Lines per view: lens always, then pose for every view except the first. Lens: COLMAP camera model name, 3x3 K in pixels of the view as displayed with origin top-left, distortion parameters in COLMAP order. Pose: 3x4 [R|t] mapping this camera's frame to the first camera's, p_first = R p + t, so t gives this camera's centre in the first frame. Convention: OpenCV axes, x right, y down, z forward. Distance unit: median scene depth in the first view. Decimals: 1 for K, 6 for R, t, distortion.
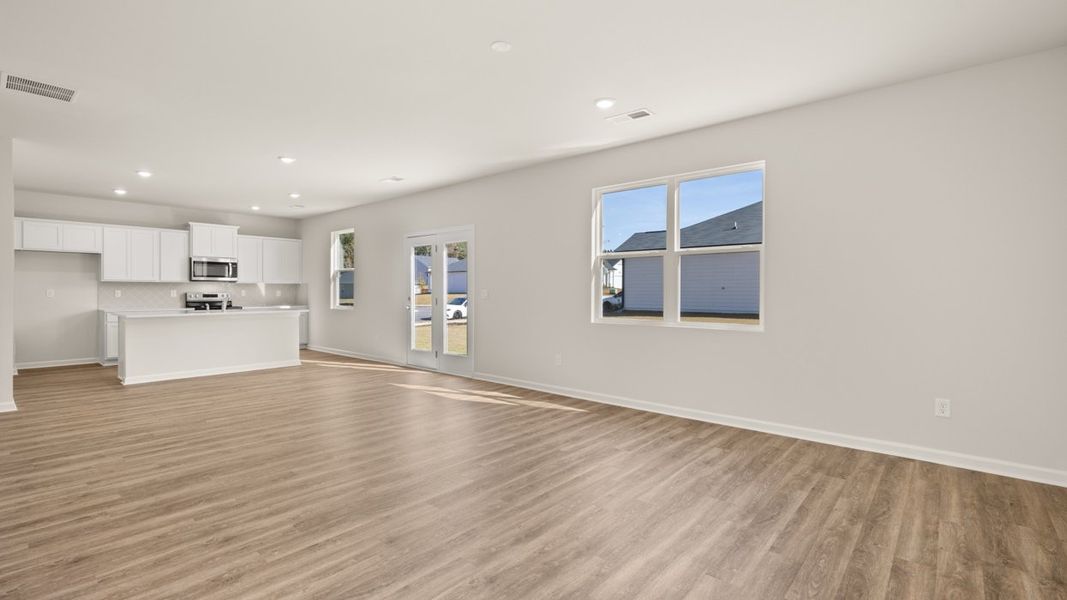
lens RADIAL K [[483.7, 0, 526.3], [0, 483.7, 295.4], [0, 0, 1]] dist [-0.002486, -0.000173]
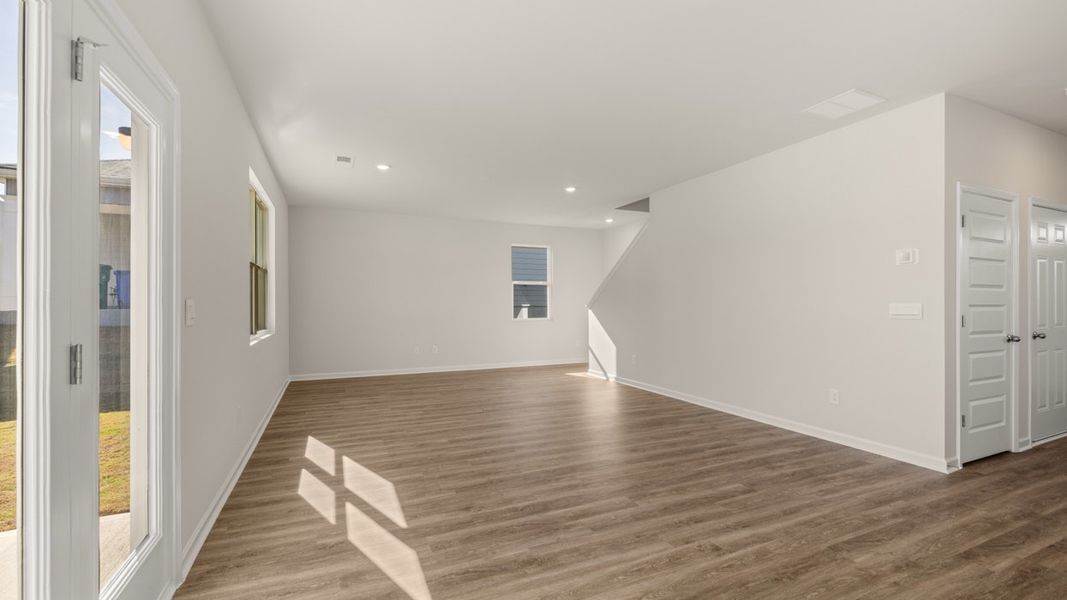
lens RADIAL K [[447.3, 0, 529.3], [0, 447.3, 300.7], [0, 0, 1]] dist [-0.001750, -0.000485]
pose [[-0.913121, 0.000270, 0.407688, -0.364143], [0.001202, 0.999997, 0.002031, -0.009780], [-0.407687, 0.002344, -0.913119, 0.984699]]
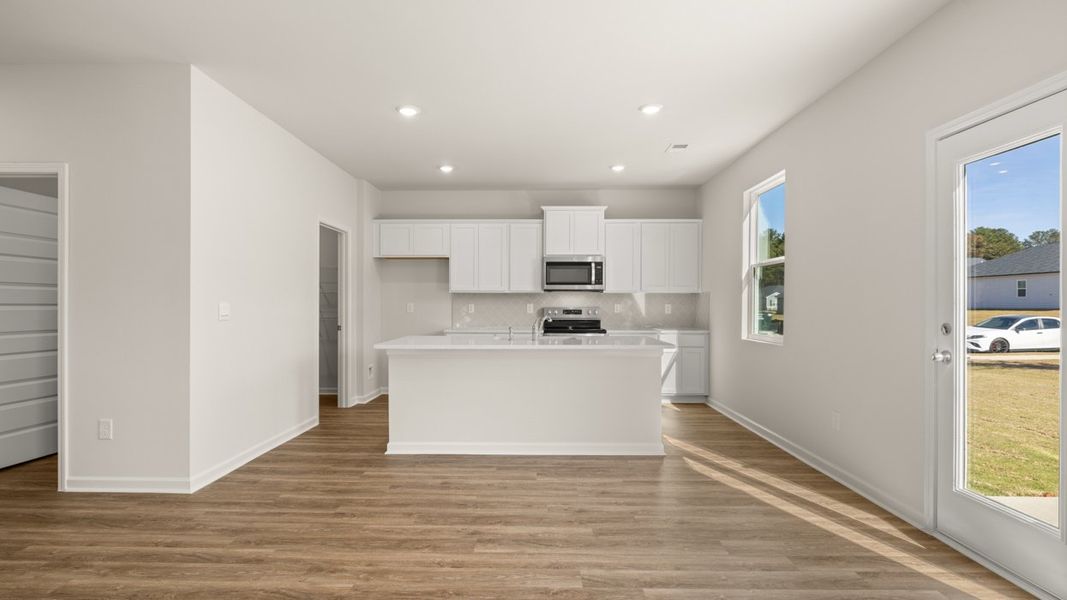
lens RADIAL K [[513.7, 0, 528.4], [0, 513.7, 307.0], [0, 0, 1]] dist [-0.000572, -0.000091]
pose [[0.652233, 0.002516, -0.758014, -0.160734], [-0.007870, 0.999963, -0.003452, -0.004140], [0.757977, 0.008217, 0.652229, 0.551835]]
